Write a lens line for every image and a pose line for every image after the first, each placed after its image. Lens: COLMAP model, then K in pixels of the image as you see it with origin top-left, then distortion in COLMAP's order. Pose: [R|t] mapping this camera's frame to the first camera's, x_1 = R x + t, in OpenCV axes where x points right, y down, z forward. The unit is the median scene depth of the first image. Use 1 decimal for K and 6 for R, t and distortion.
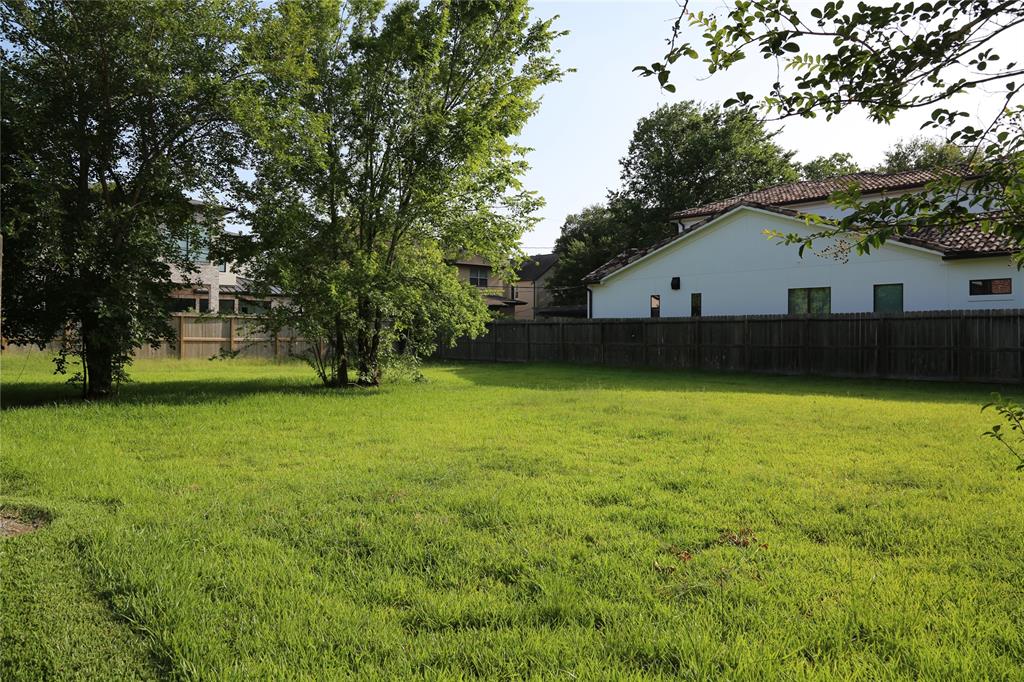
lens RADIAL K [[738.9, 0, 512.0], [0, 738.9, 340.8], [0, 0, 1]] dist [-0.009565, -0.001082]
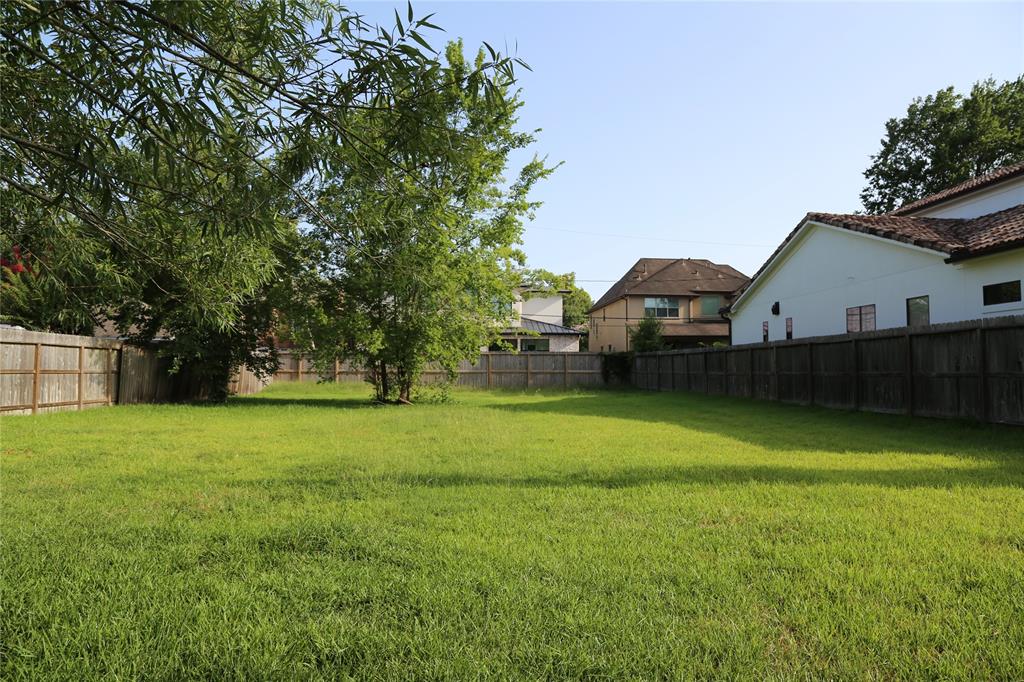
lens RADIAL K [[738.9, 0, 511.7], [0, 738.9, 340.5], [0, 0, 1]] dist [-0.009565, -0.001082]
pose [[0.776246, -0.028736, -0.629775, 0.705604], [-0.003533, 0.998747, -0.049926, 0.014337], [0.630420, 0.040979, 0.775172, 0.100883]]
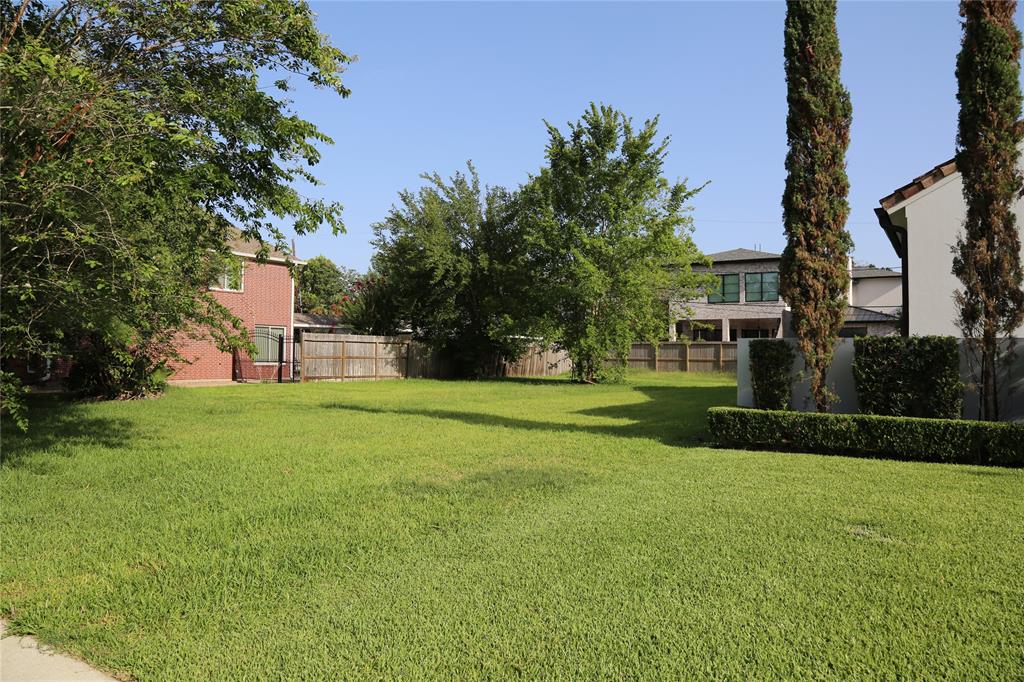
lens RADIAL K [[738.9, 0, 513.0], [0, 738.9, 340.9], [0, 0, 1]] dist [-0.009565, -0.001082]
pose [[0.247367, -0.024021, -0.968624, 1.229443], [-0.013450, 0.999511, -0.028222, 0.013978], [0.968829, 0.020010, 0.246923, 0.352881]]
